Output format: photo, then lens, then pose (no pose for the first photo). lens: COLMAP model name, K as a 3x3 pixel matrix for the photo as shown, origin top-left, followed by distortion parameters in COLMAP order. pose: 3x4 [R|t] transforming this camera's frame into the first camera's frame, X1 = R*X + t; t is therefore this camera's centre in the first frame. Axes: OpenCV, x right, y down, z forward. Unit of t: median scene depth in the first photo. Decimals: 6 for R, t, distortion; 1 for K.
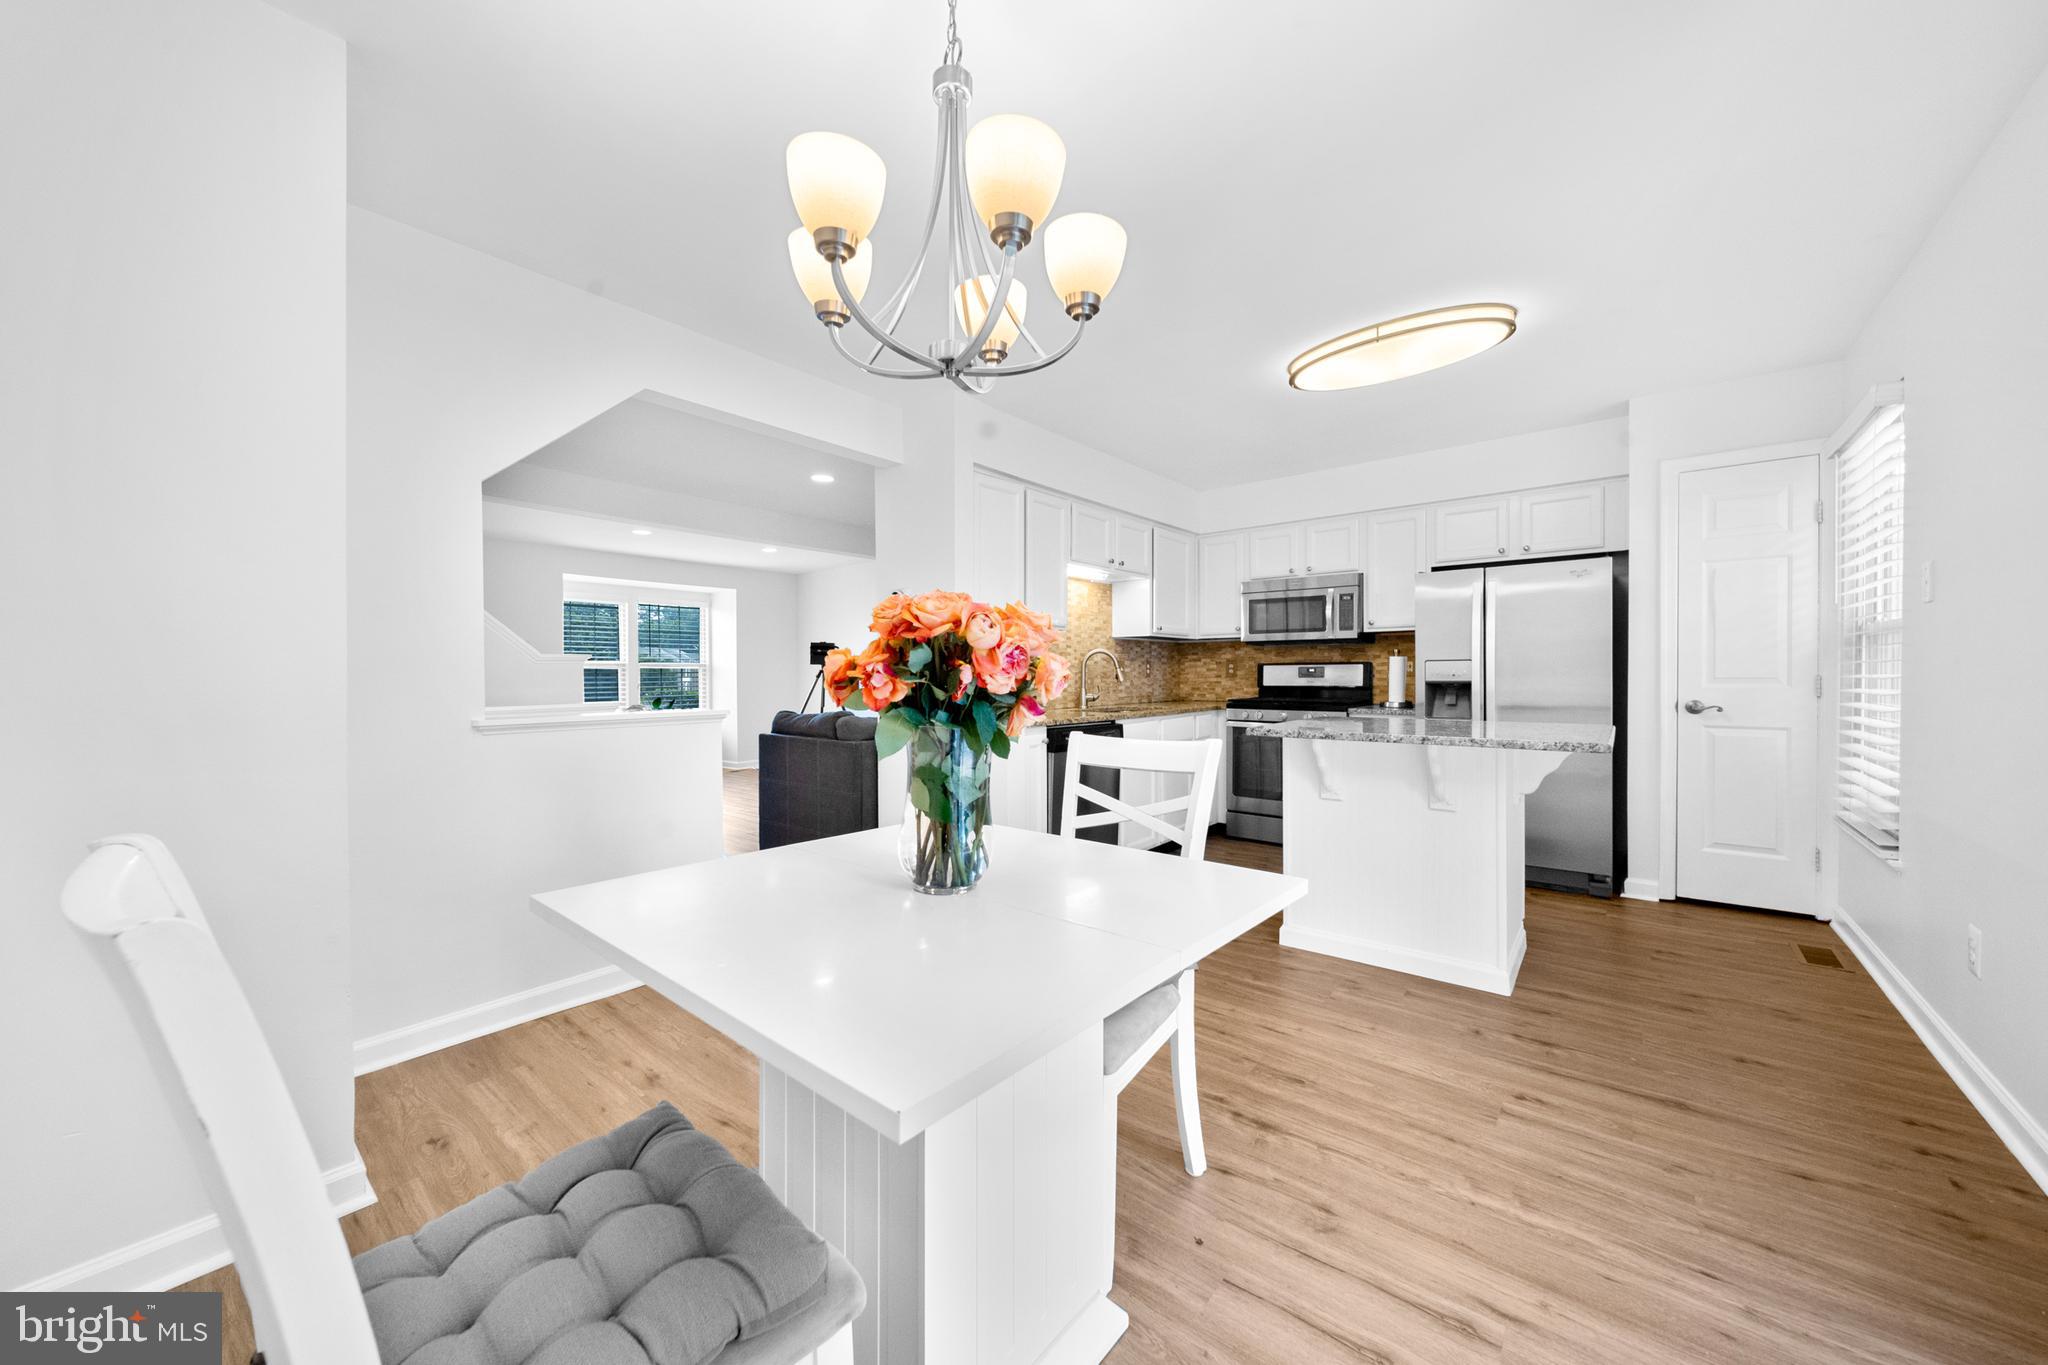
lens RADIAL K [[741.7, 0, 1019.4], [0, 741.7, 685.5], [0, 0, 1]] dist [-0.012526, -0.000046]
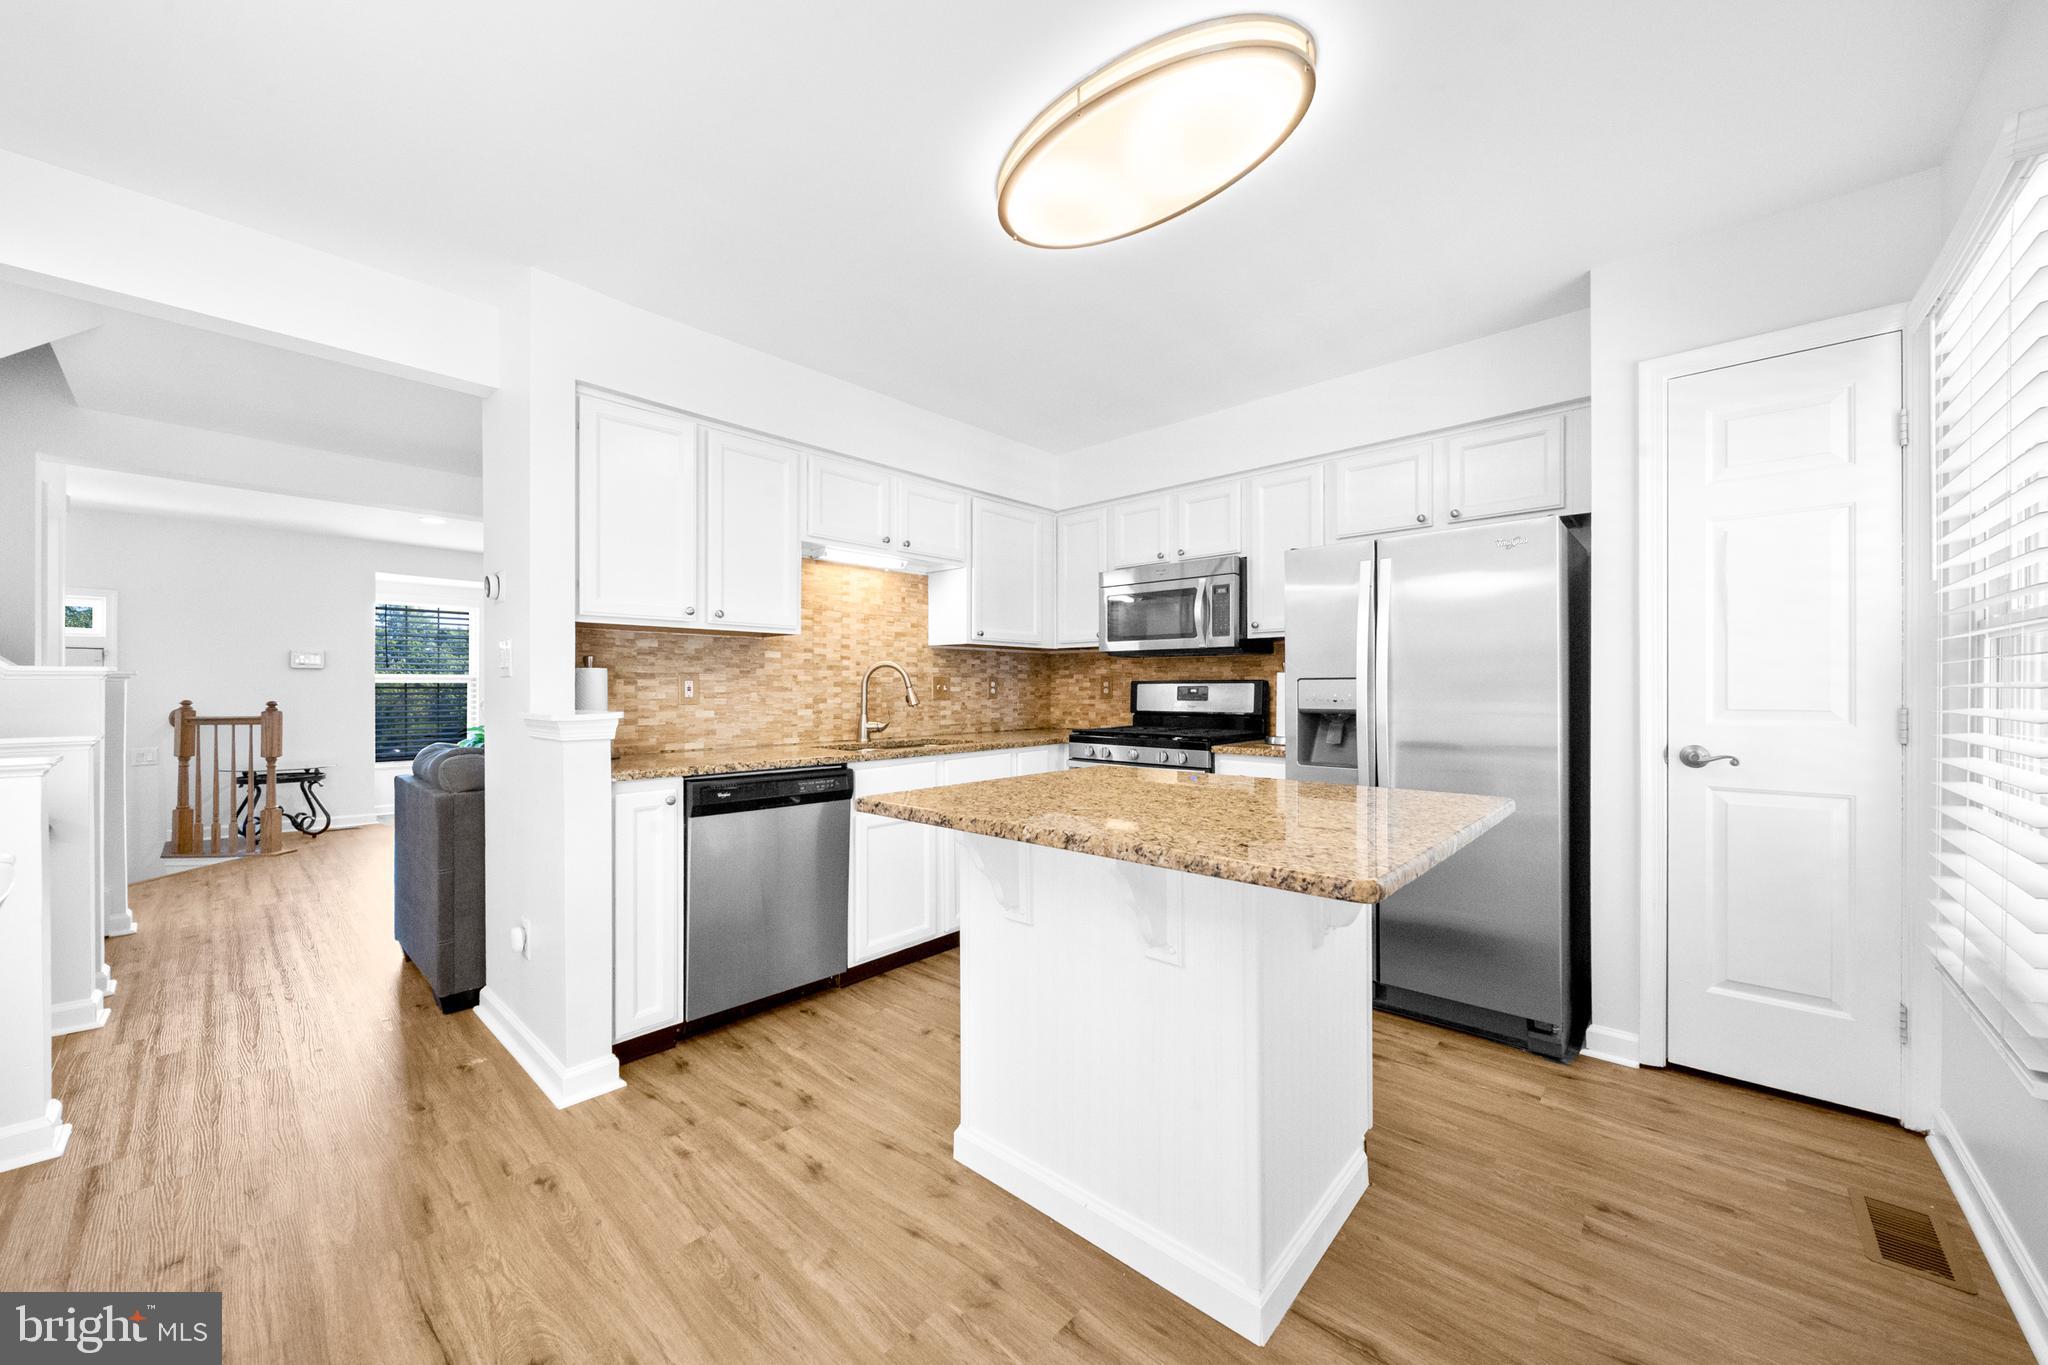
lens RADIAL K [[749.6, 0, 1036.4], [0, 749.6, 691.0], [0, 0, 1]] dist [0.000209, -0.004087]
pose [[0.999489, 0.004162, -0.031707, 0.272063], [-0.004547, 0.999917, -0.012061, -0.010707], [0.031654, 0.012199, 0.999424, 0.248604]]
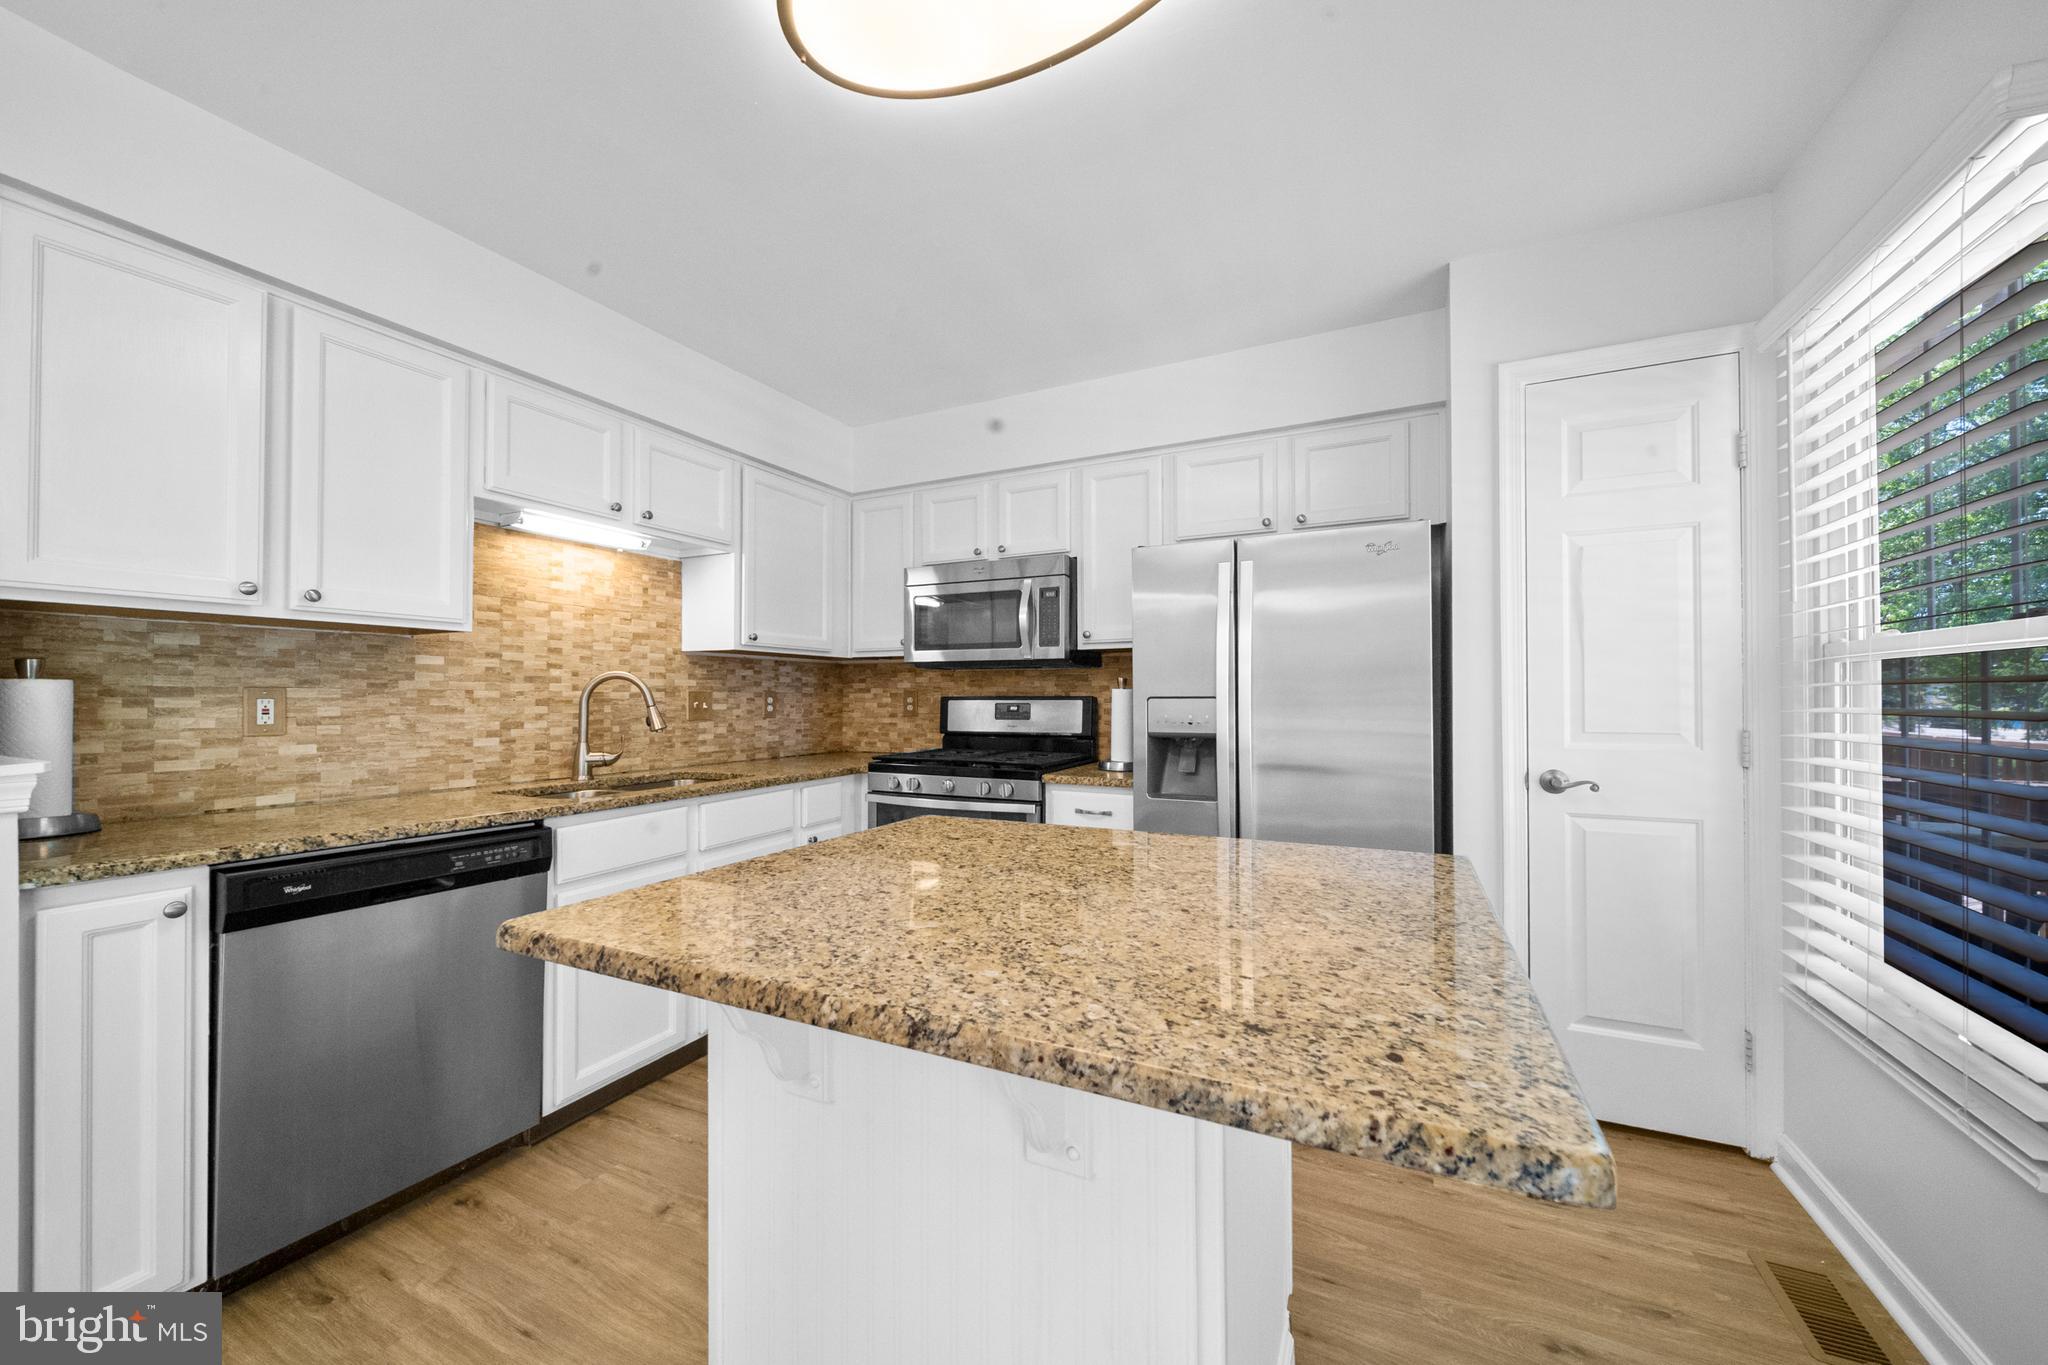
lens RADIAL K [[747.5, 0, 1044.1], [0, 747.5, 692.8], [0, 0, 1]] dist [-0.002028, -0.000473]
pose [[0.966491, 0.005954, 0.256633, 0.262958], [0.000256, 0.999708, -0.024157, -0.018892], [-0.256702, 0.023413, 0.966207, 0.369047]]
